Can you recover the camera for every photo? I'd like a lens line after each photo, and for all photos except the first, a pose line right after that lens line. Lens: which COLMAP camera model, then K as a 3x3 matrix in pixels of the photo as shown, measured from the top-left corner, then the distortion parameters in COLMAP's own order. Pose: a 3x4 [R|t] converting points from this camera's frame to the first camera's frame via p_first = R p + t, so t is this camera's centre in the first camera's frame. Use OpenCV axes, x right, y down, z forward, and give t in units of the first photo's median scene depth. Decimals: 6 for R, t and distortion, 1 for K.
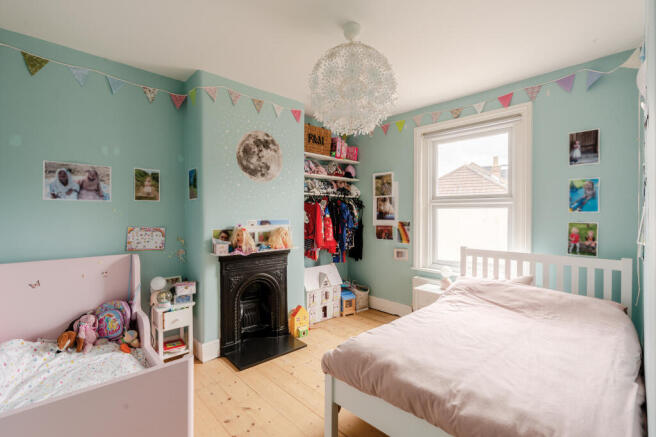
lens RADIAL K [[308.4, 0, 328.0], [0, 308.4, 218.5], [0, 0, 1]] dist [-0.001225, 0.000219]
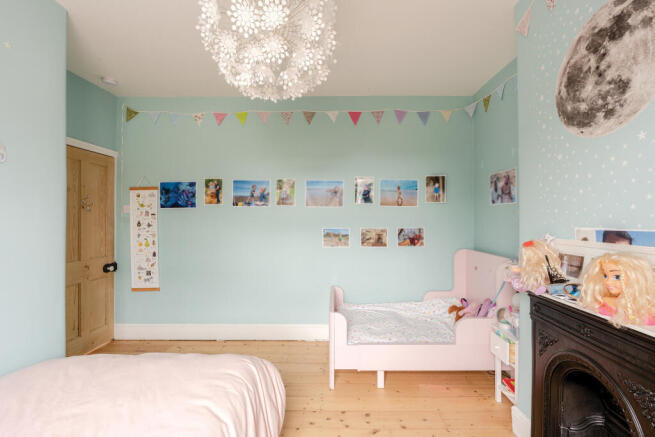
lens RADIAL K [[307.9, 0, 327.5], [0, 307.9, 218.5], [0, 0, 1]] dist [-0.001225, 0.000219]
pose [[-0.710772, -0.001227, -0.703421, 0.305795], [-0.010538, 0.999905, 0.008905, -0.008216], [0.703344, 0.013742, -0.710717, 1.001336]]
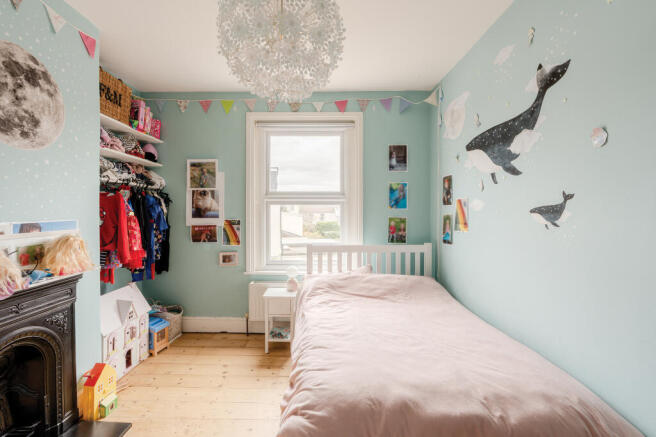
lens RADIAL K [[306.5, 0, 325.8], [0, 306.5, 213.8], [0, 0, 1]] dist [-0.001915, 0.000171]
pose [[0.687854, -0.007971, 0.725805, -0.231372], [0.012604, 0.999920, -0.000964, -0.002702], [-0.725739, 0.009811, 0.687900, 0.282746]]
